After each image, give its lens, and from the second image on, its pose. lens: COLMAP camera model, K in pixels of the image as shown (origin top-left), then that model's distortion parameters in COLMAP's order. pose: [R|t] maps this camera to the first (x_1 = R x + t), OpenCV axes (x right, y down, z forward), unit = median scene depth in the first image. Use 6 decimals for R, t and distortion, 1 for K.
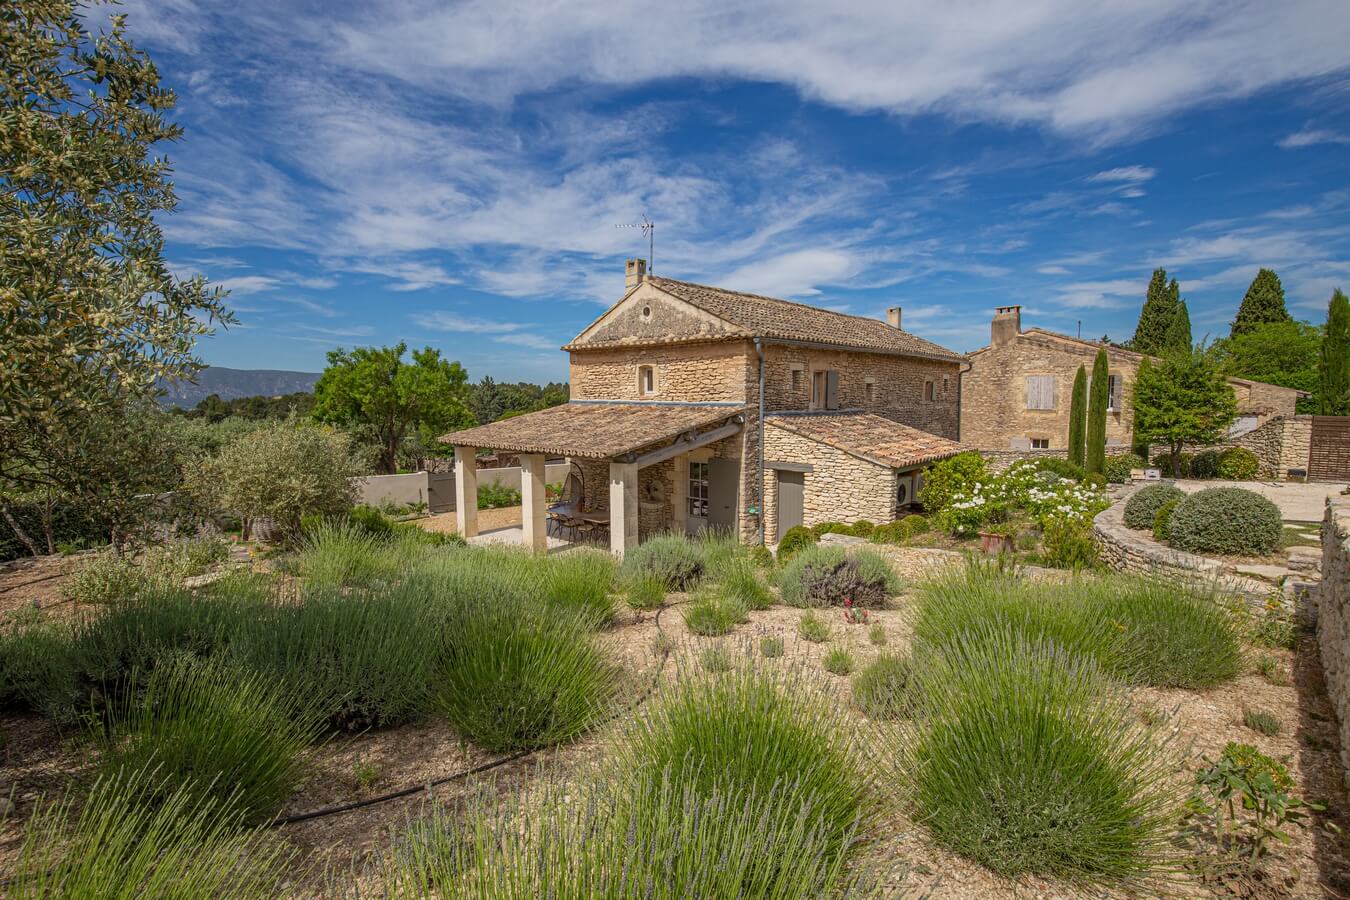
lens RADIAL K [[645.5, 0, 651.3], [0, 645.5, 477.1], [0, 0, 1]] dist [-0.023260, 0.000354]
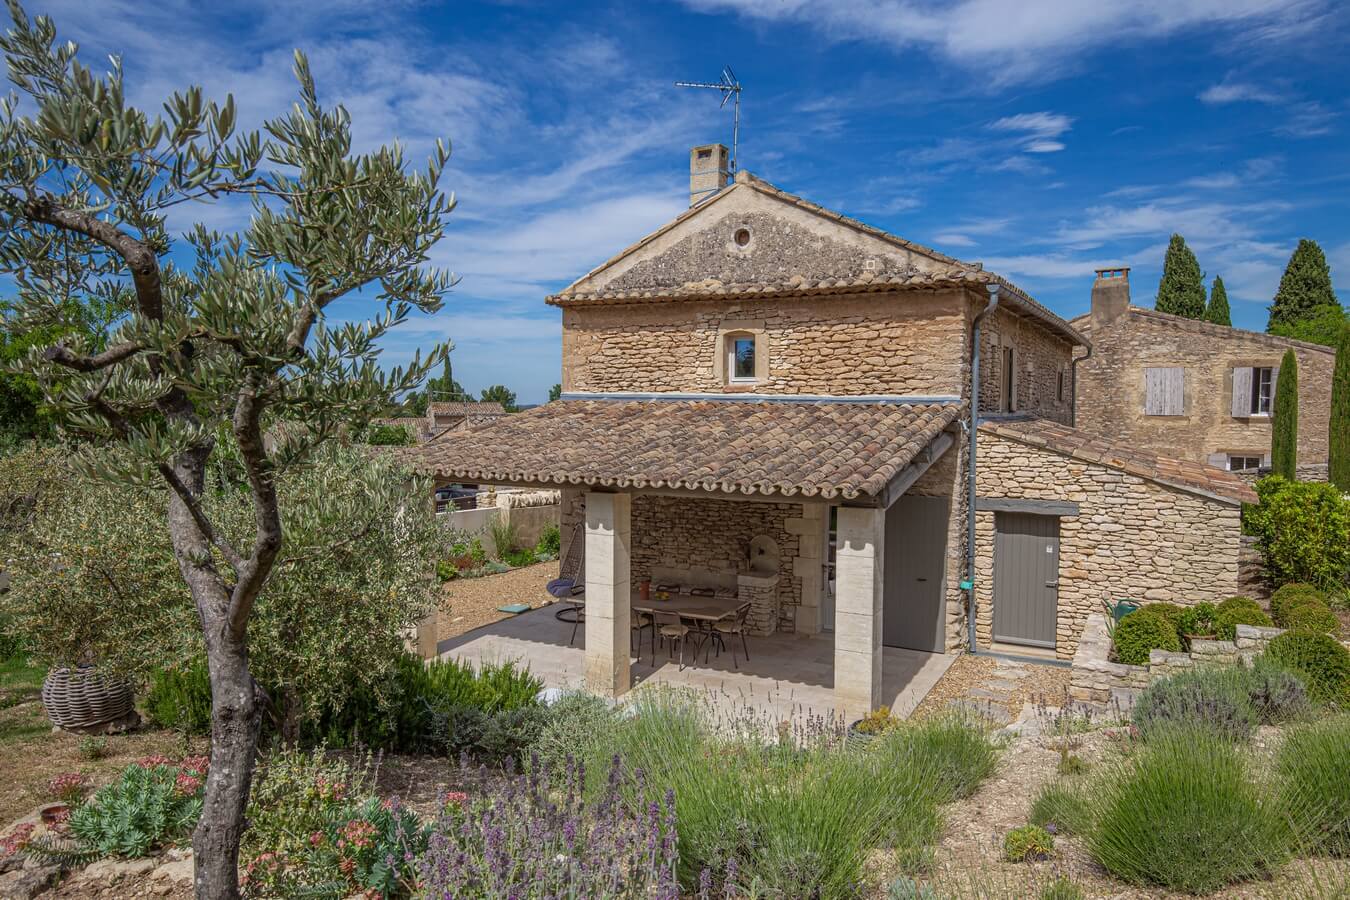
lens RADIAL K [[953.3, 0, 673.4], [0, 953.3, 468.4], [0, 0, 1]] dist [0.011485, 0.000548]
pose [[0.964098, -0.010777, 0.265327, -0.294394], [0.025409, 0.998335, -0.051776, -0.012711], [-0.264327, 0.056659, 0.962767, 0.227506]]
